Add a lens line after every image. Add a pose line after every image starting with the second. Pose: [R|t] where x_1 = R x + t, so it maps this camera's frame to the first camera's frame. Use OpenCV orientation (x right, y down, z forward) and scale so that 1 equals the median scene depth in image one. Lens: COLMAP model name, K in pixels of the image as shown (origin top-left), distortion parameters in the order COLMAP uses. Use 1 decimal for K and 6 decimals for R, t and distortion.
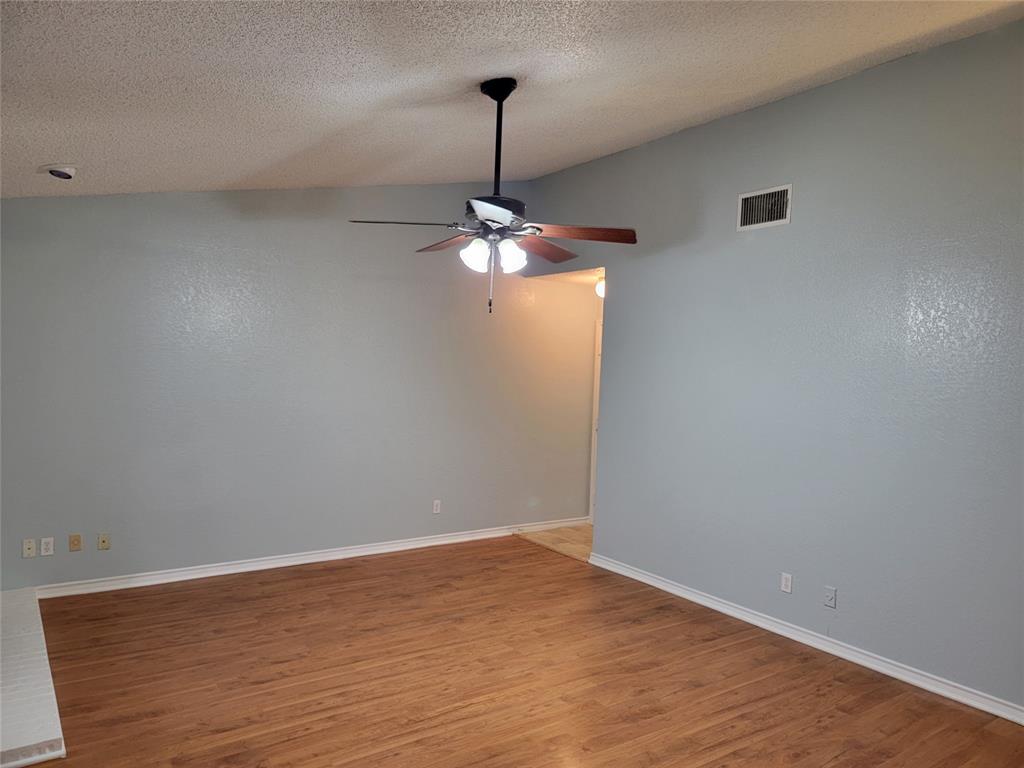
lens RADIAL K [[716.0, 0, 518.4], [0, 716.0, 402.9], [0, 0, 1]] dist [0.030185, -0.006396]
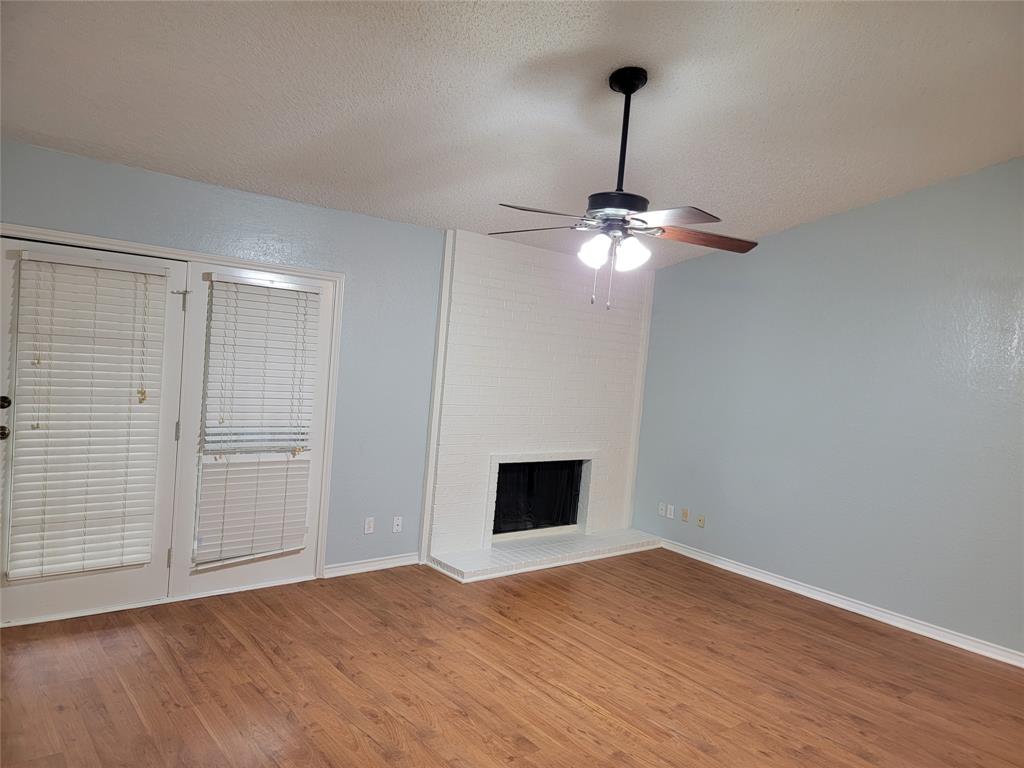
lens RADIAL K [[716.0, 0, 518.4], [0, 716.0, 402.9], [0, 0, 1]] dist [0.030185, -0.006396]
pose [[0.080984, 0.040792, -0.995880, 0.709775], [-0.134523, 0.990467, 0.029631, -0.007901], [0.987596, 0.131570, 0.085699, 0.604171]]
